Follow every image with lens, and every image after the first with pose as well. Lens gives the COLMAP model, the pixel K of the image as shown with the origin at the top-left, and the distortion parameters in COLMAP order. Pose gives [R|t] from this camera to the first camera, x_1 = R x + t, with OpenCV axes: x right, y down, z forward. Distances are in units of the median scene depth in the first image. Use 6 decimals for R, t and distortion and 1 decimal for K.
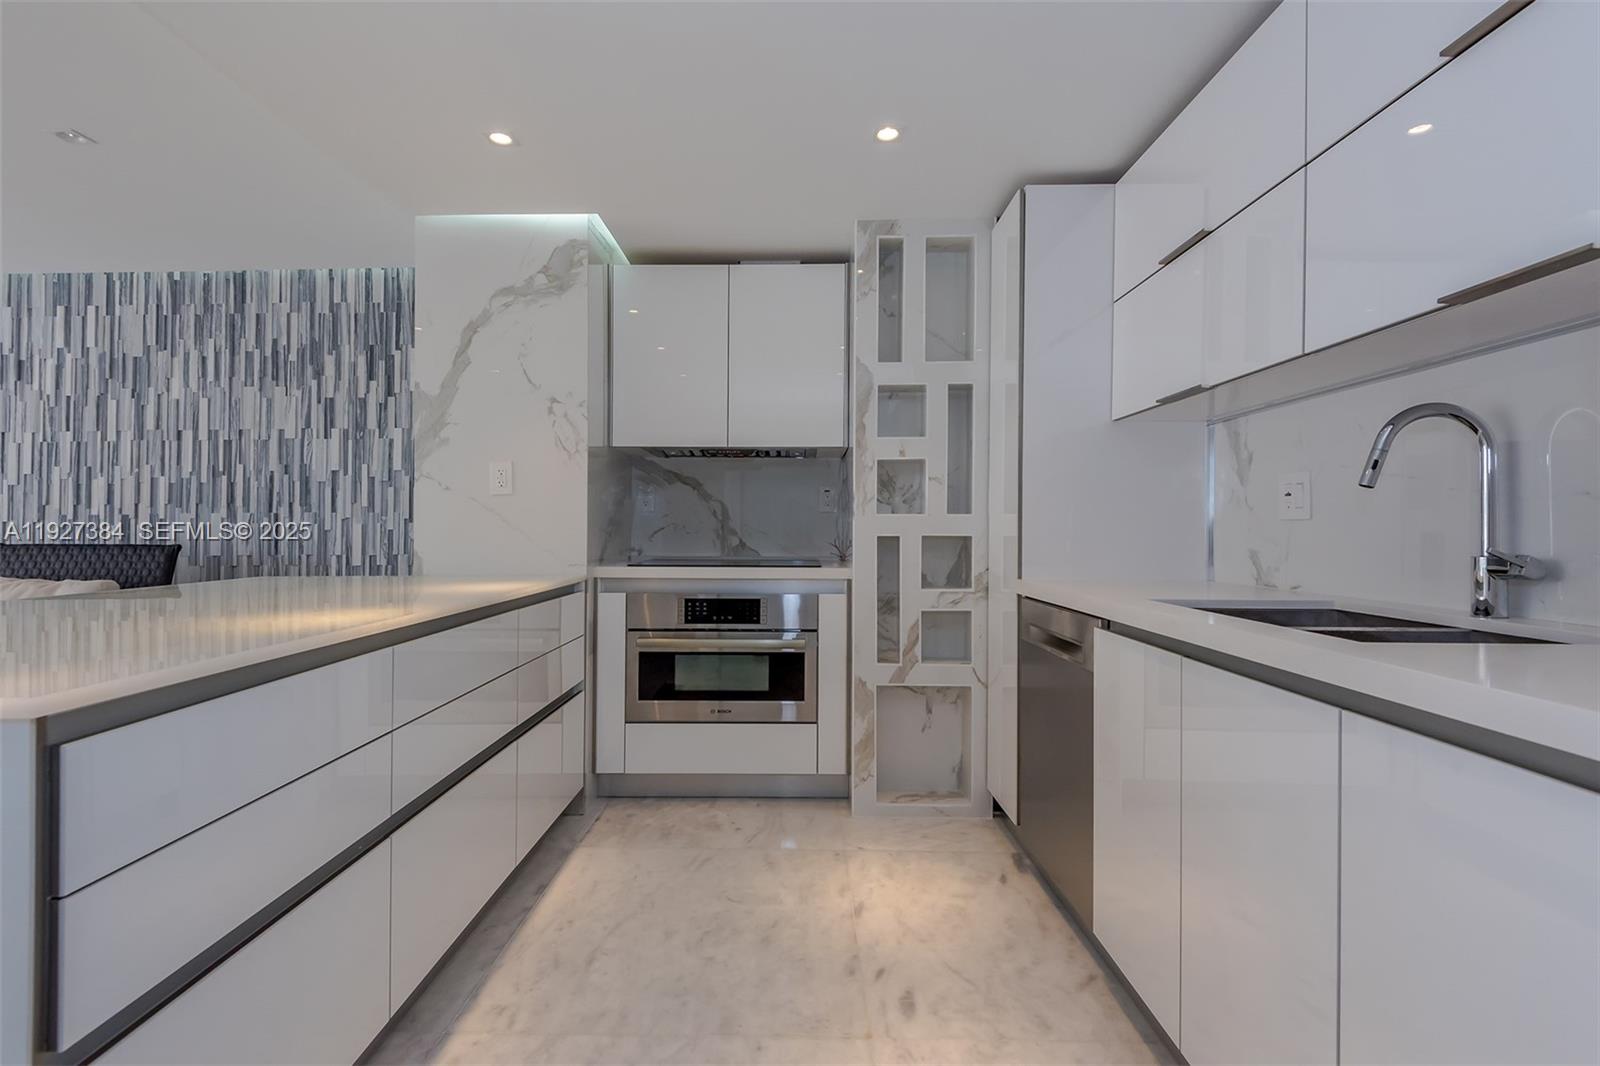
lens RADIAL K [[740.4, 0, 843.6], [0, 740.4, 523.6], [0, 0, 1]] dist [0.020320, -0.001464]
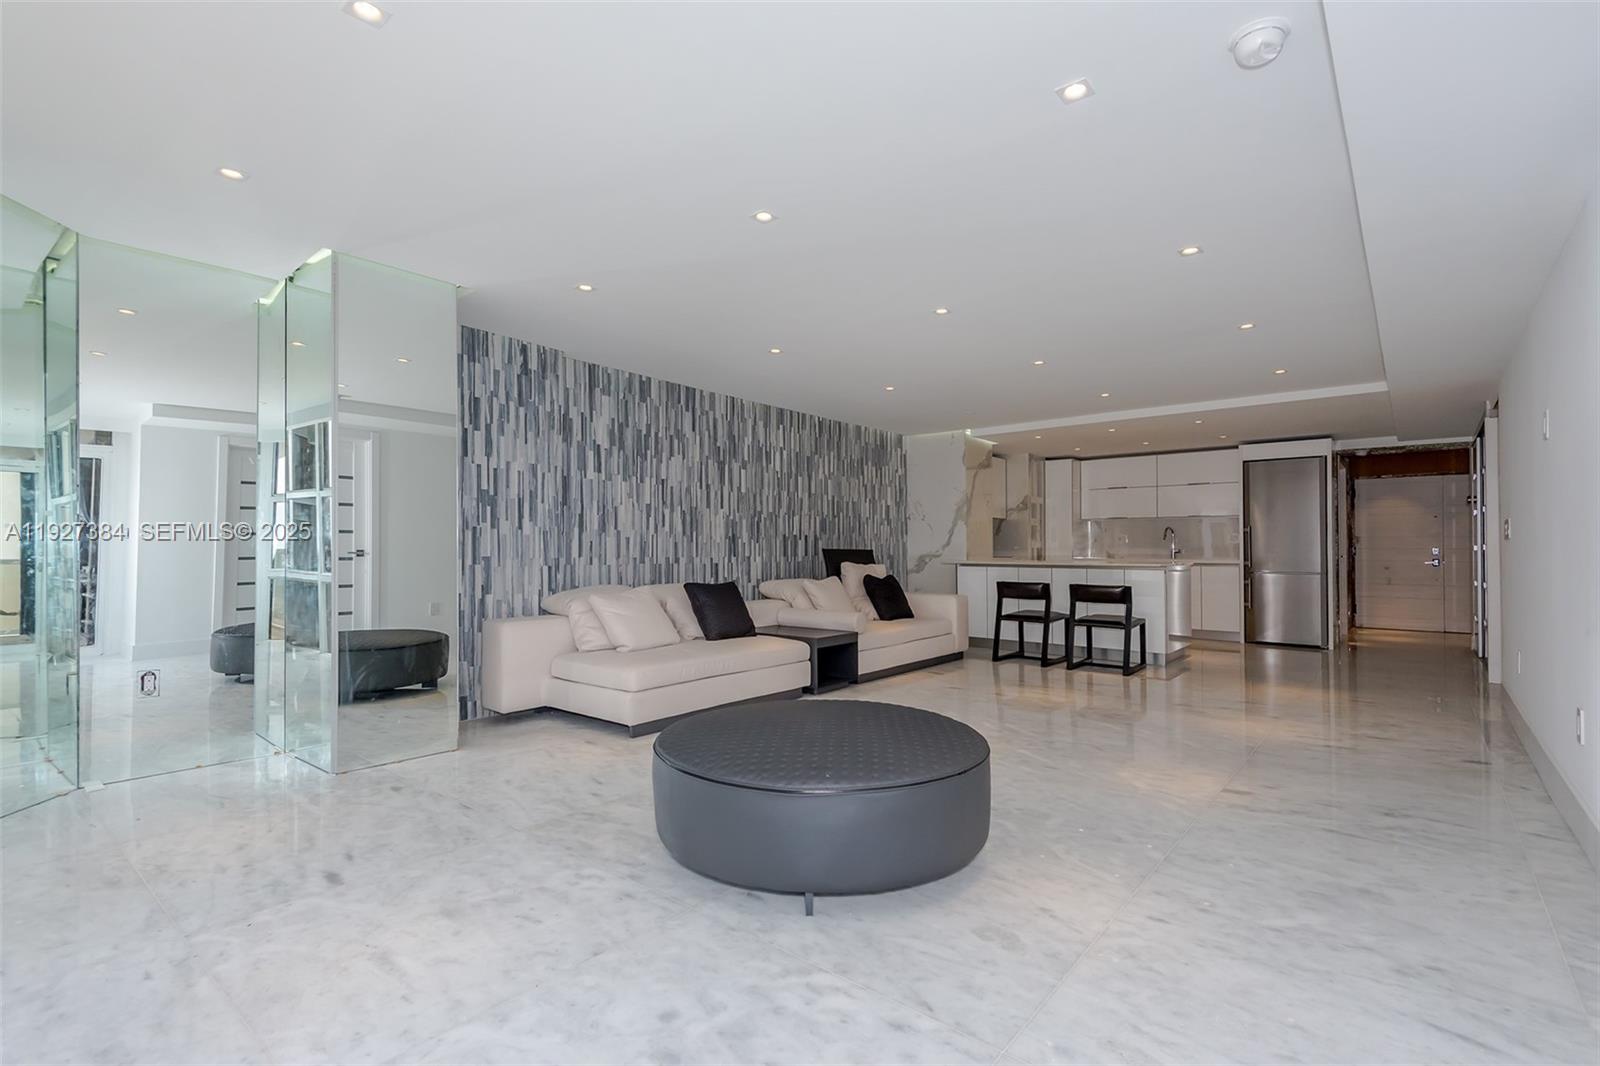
lens RADIAL K [[740.4, 0, 776.2], [0, 740.4, 527.3], [0, 0, 1]] dist [0.020320, -0.001464]
pose [[0.622564, 0.026924, 0.782106, -2.563032], [-0.008338, 0.999579, -0.027773, 0.021805], [-0.782525, 0.010770, 0.622527, -0.152281]]
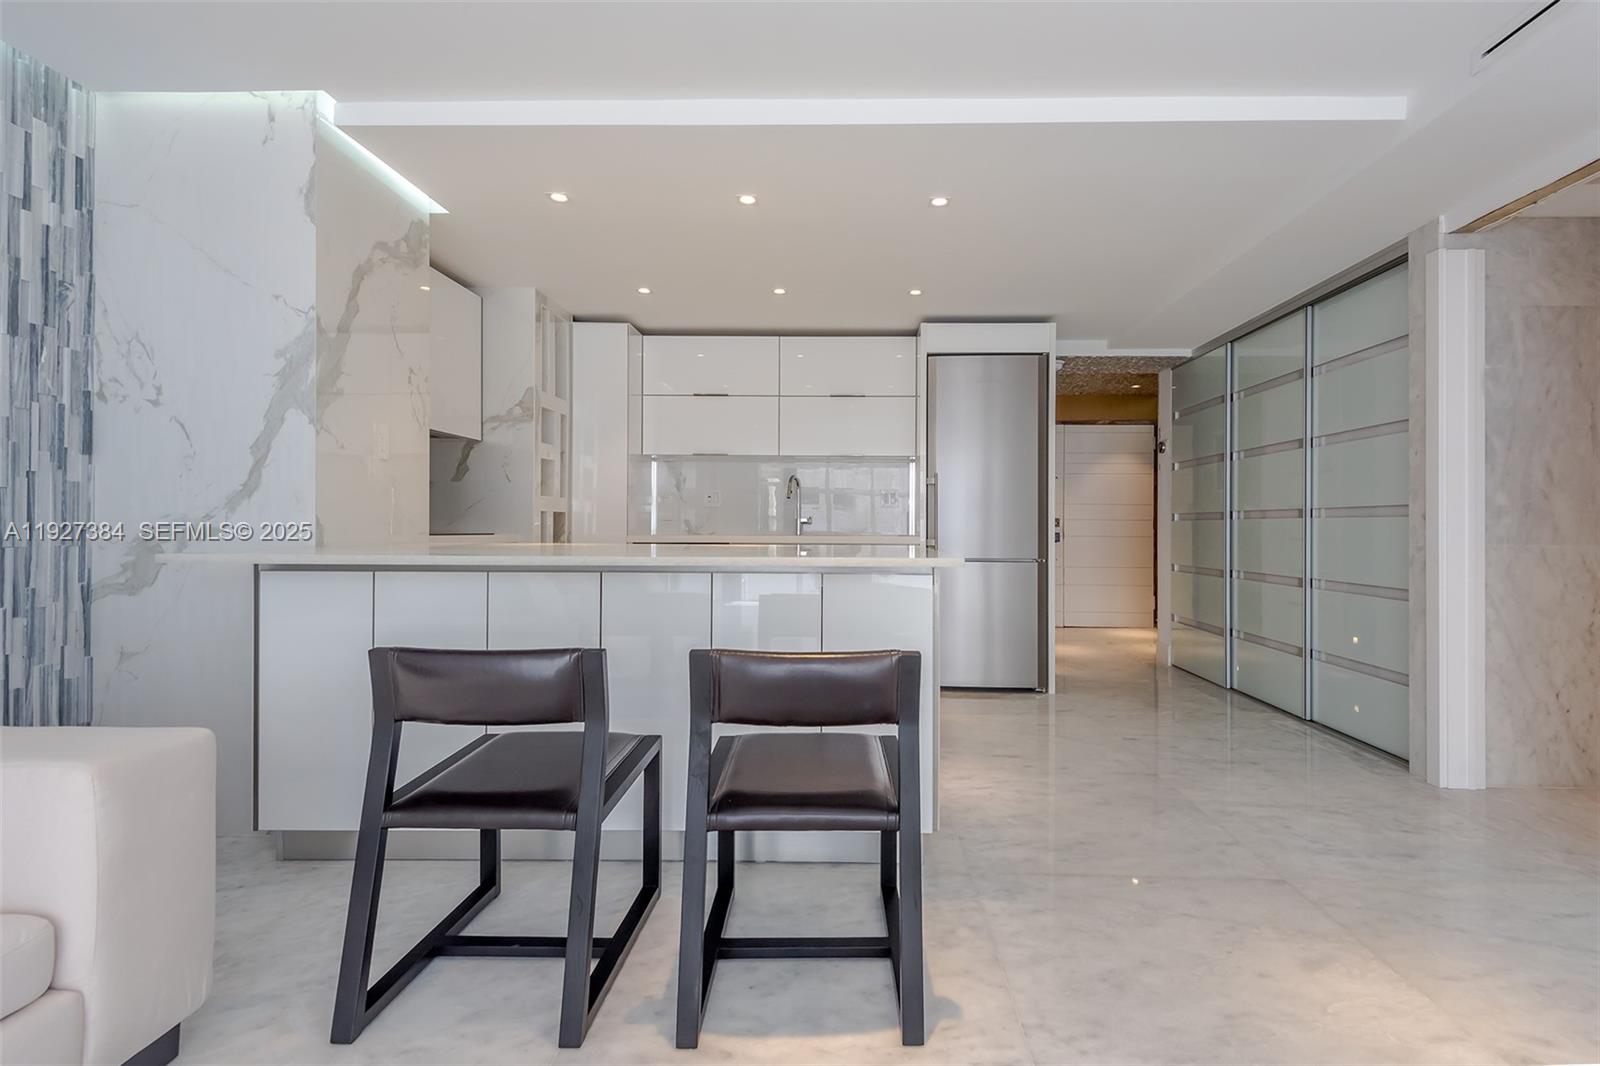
lens RADIAL K [[783.5, 0, 808.7], [0, 783.5, 525.3], [0, 0, 1]] dist [0.010734, -0.007070]
pose [[0.016054, -0.000868, 0.999871, -1.147150], [-0.014225, 0.999898, 0.001097, 0.028531], [-0.999770, -0.014241, 0.016041, 0.342976]]
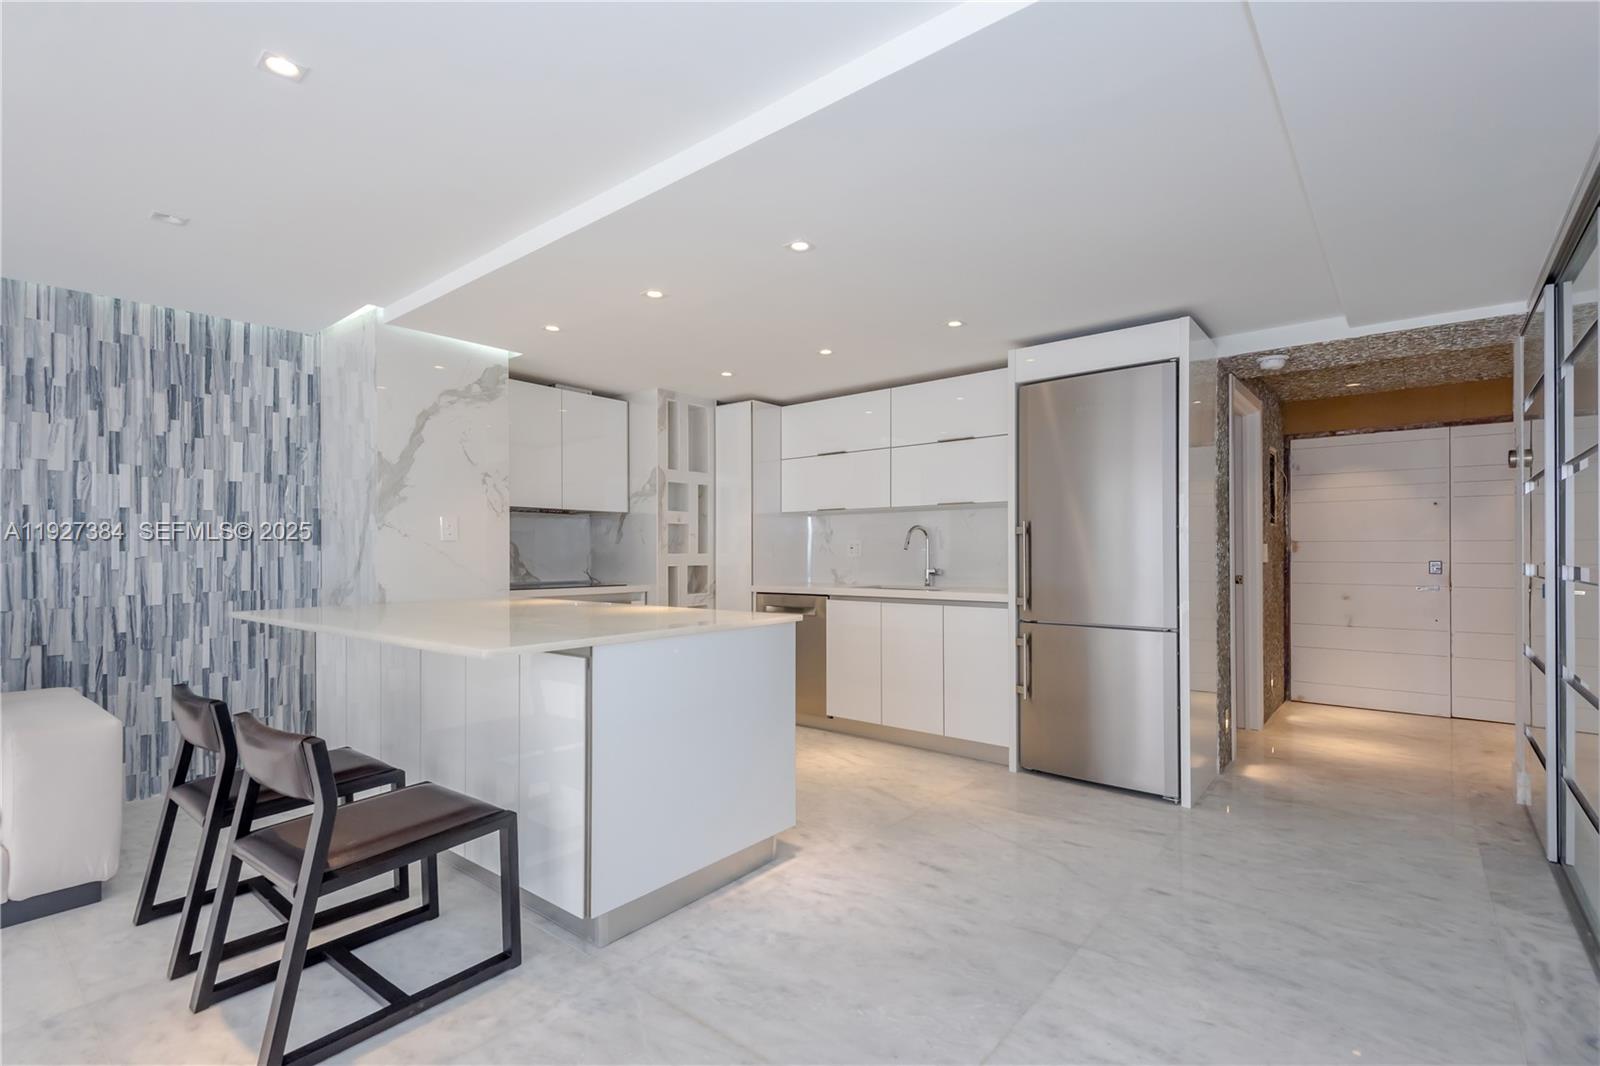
lens RADIAL K [[712.0, 0, 781.8], [0, 712.0, 547.2], [0, 0, 1]] dist [0.008780, -0.002231]
pose [[0.640039, 0.002866, 0.768337, -0.847663], [-0.002401, 0.999996, -0.001731, -0.020452], [-0.768339, -0.000737, 0.640043, -0.244484]]
